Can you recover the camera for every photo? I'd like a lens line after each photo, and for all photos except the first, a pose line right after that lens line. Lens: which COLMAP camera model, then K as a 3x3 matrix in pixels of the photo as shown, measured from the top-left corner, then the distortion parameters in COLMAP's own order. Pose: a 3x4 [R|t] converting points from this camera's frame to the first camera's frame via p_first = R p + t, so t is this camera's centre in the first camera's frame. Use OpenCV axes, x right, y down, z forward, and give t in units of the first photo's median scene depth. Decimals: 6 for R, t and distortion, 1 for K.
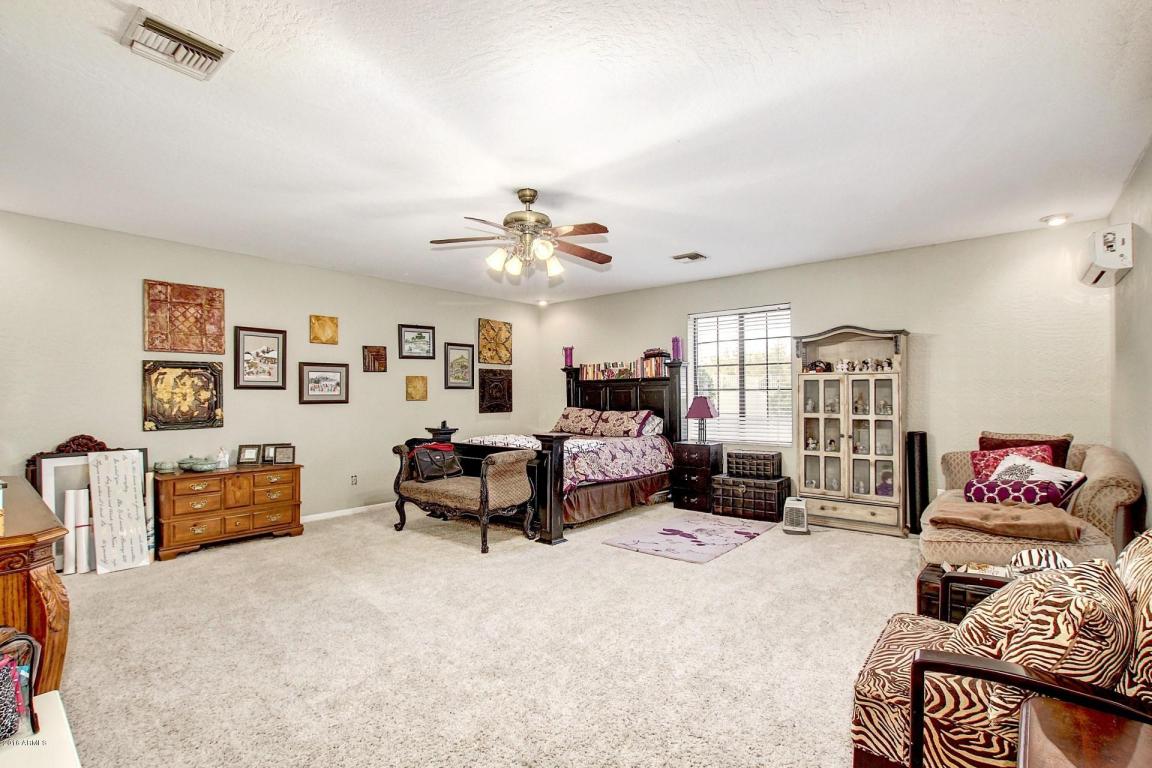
lens RADIAL K [[538.8, 0, 558.2], [0, 538.8, 390.5], [0, 0, 1]] dist [-0.019512, -0.002086]
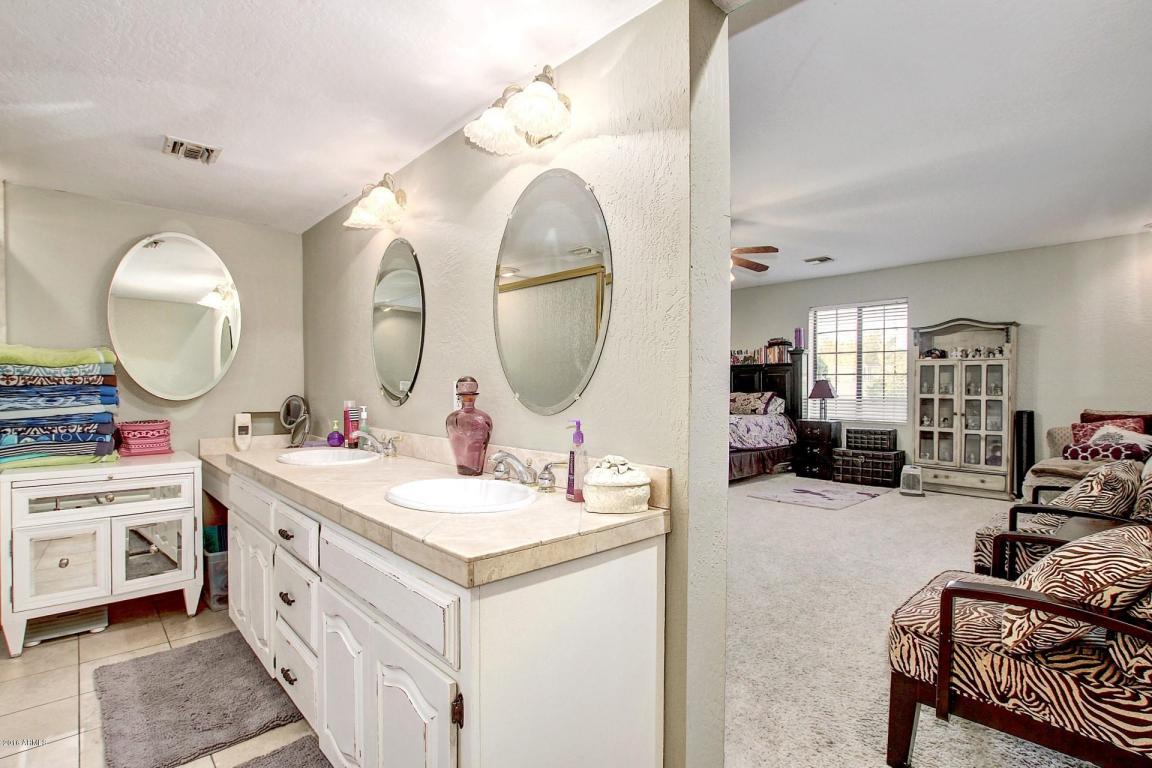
lens RADIAL K [[538.8, 0, 574.3], [0, 538.8, 390.1], [0, 0, 1]] dist [-0.019512, -0.002086]
pose [[0.992690, 0.008586, -0.120383, -0.141951], [-0.006142, 0.999768, 0.020661, 0.014571], [0.120532, -0.019771, 0.992512, -0.230051]]
